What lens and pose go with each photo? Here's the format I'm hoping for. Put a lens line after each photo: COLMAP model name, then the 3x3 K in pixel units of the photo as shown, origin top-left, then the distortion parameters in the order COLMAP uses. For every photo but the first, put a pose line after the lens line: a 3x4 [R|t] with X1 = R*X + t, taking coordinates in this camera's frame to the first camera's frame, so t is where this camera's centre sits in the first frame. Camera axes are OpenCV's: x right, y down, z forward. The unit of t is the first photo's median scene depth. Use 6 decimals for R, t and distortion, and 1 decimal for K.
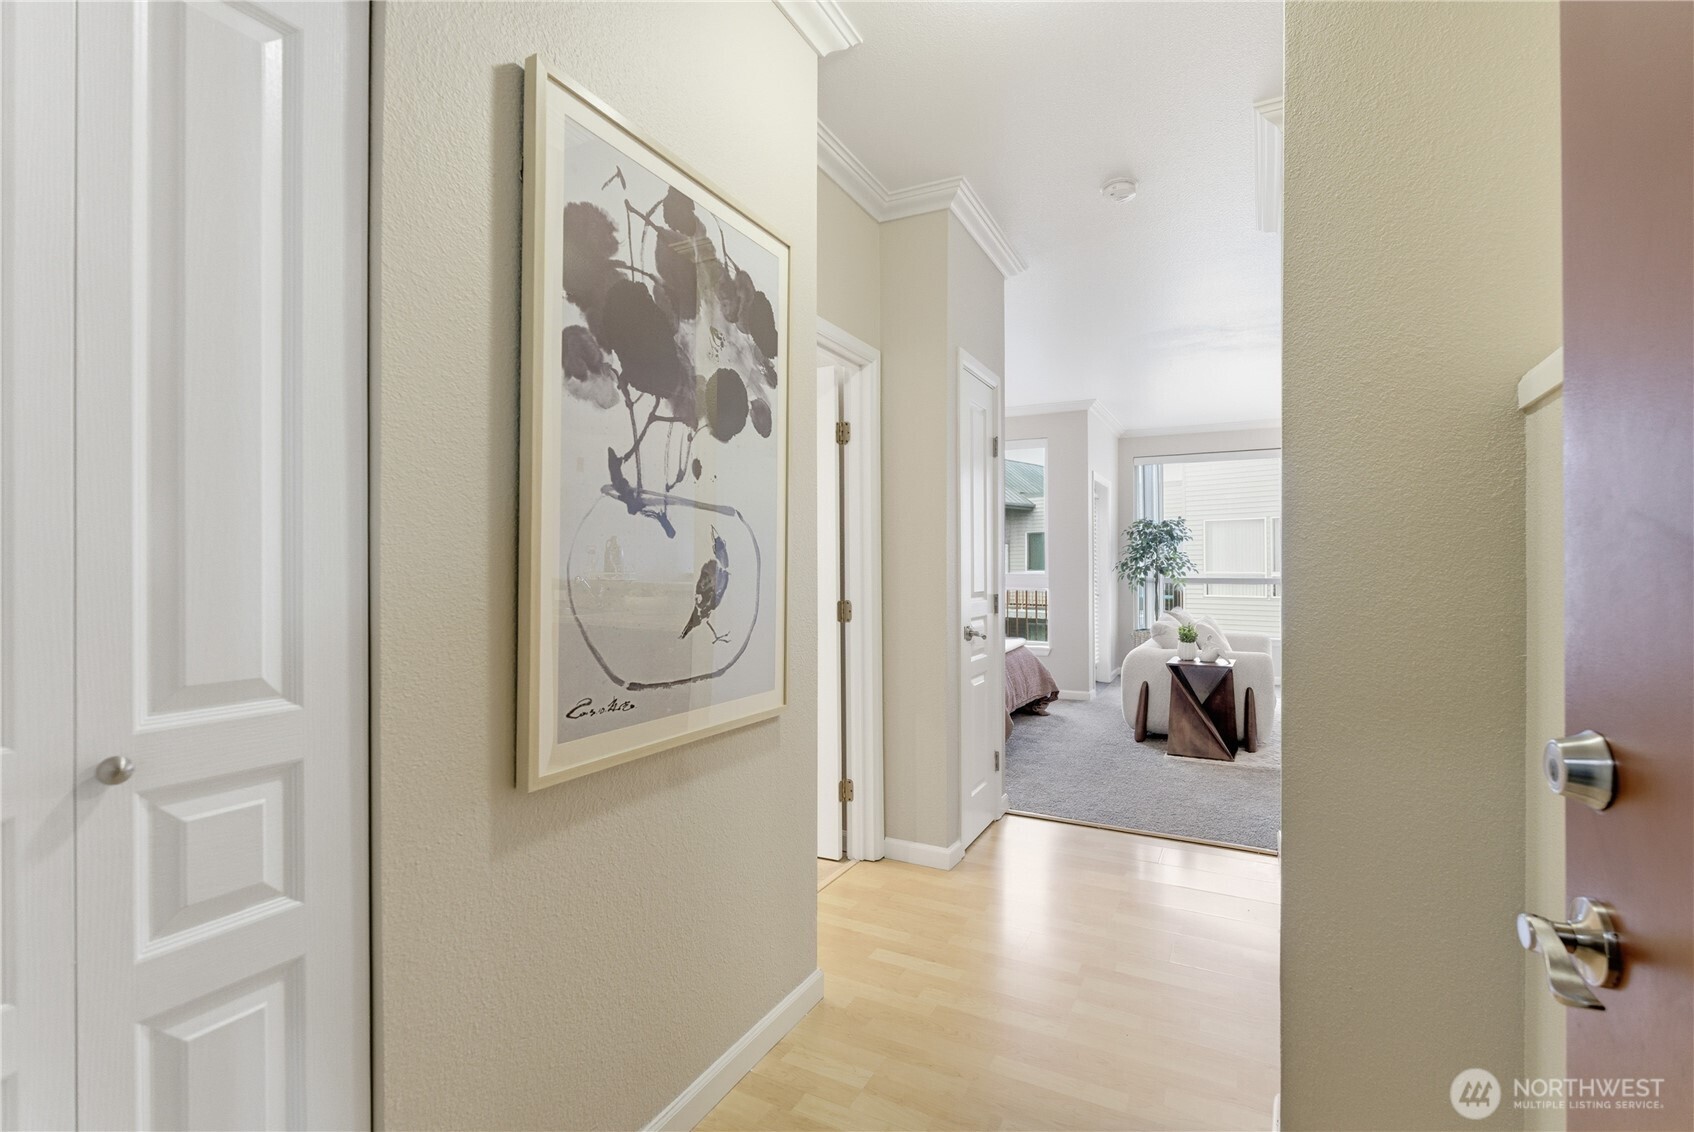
lens RADIAL K [[767.3, 0, 846.2], [0, 767.3, 560.5], [0, 0, 1]] dist [-0.005714, 0.000809]
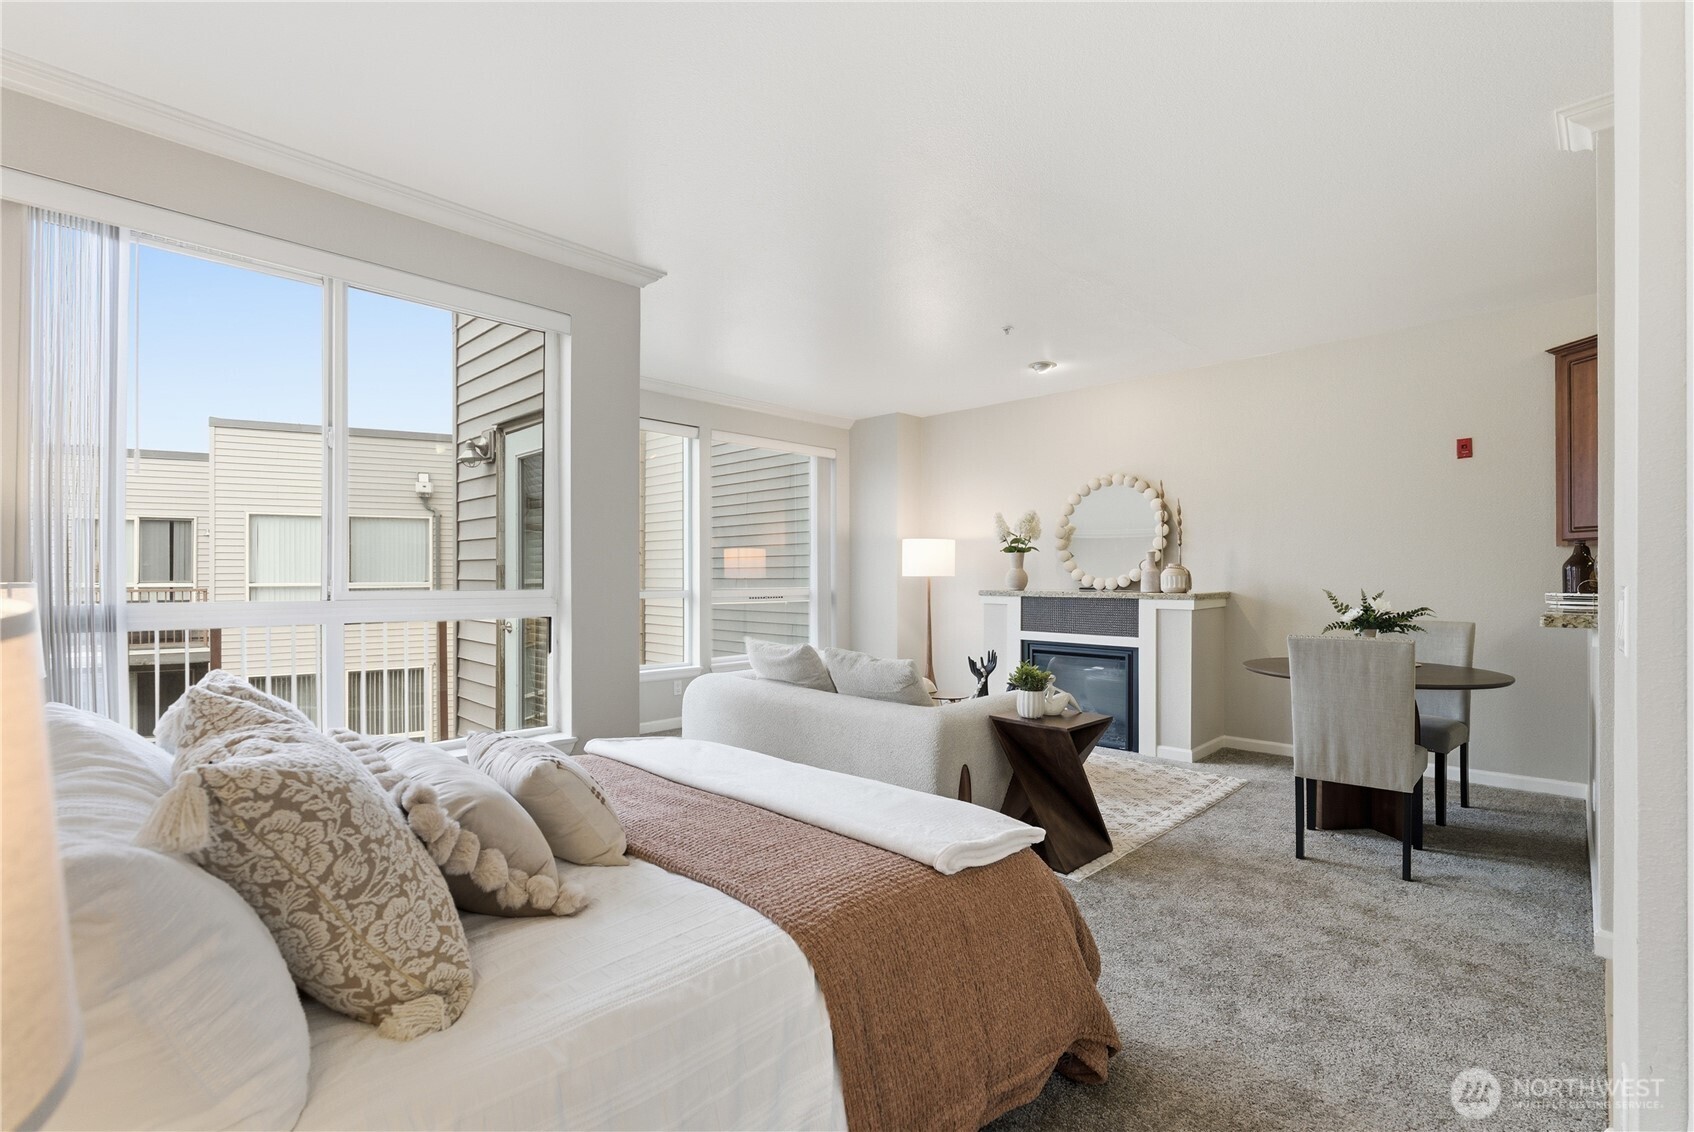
lens RADIAL K [[758.7, 0, 847.7], [0, 758.7, 578.4], [0, 0, 1]] dist [-0.009703, 0.000446]
pose [[0.279752, -0.002864, 0.960068, -0.191680], [-0.007685, 0.999957, 0.005222, 0.007287], [-0.960042, -0.008839, 0.279718, 0.840704]]
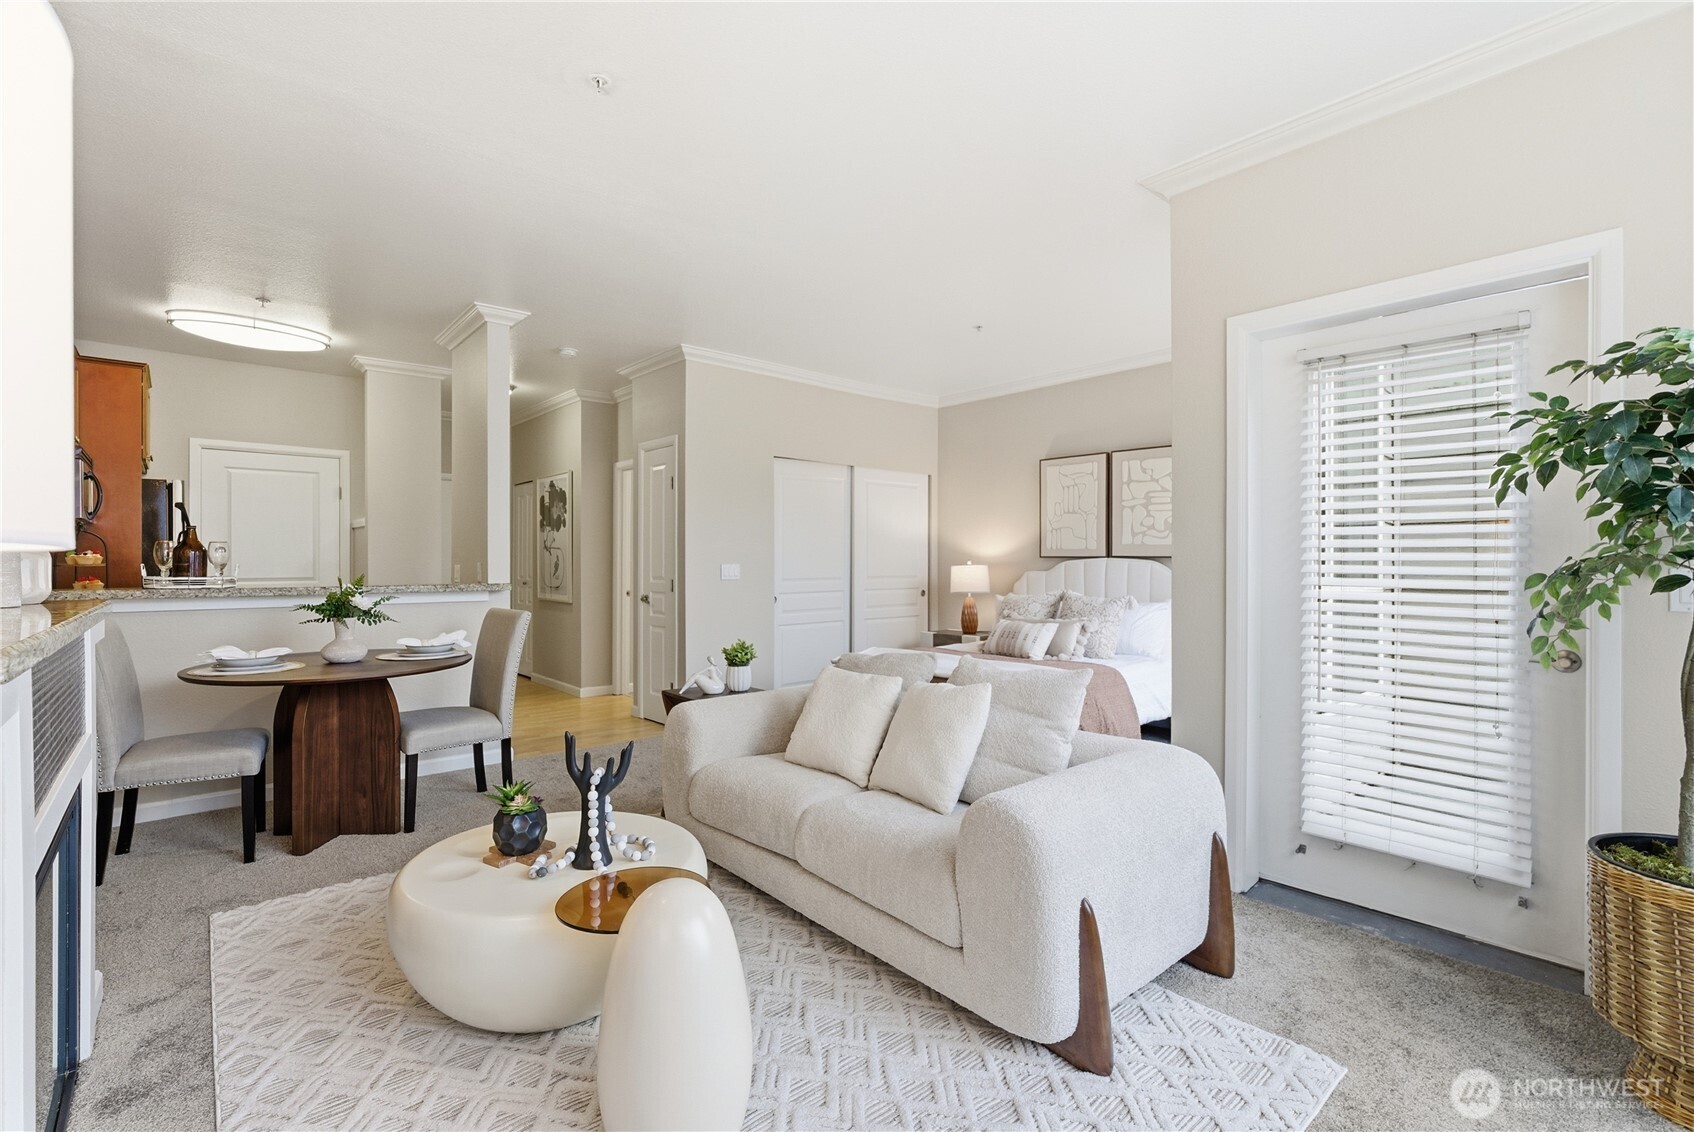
lens RADIAL K [[752.2, 0, 848.4], [0, 752.2, 562.6], [0, 0, 1]] dist [-0.005141, 0.000991]
pose [[-0.358347, 0.000962, -0.933588, 0.916629], [0.006963, 0.999974, -0.001643, 0.010994], [0.933562, -0.007089, -0.358345, 1.167331]]
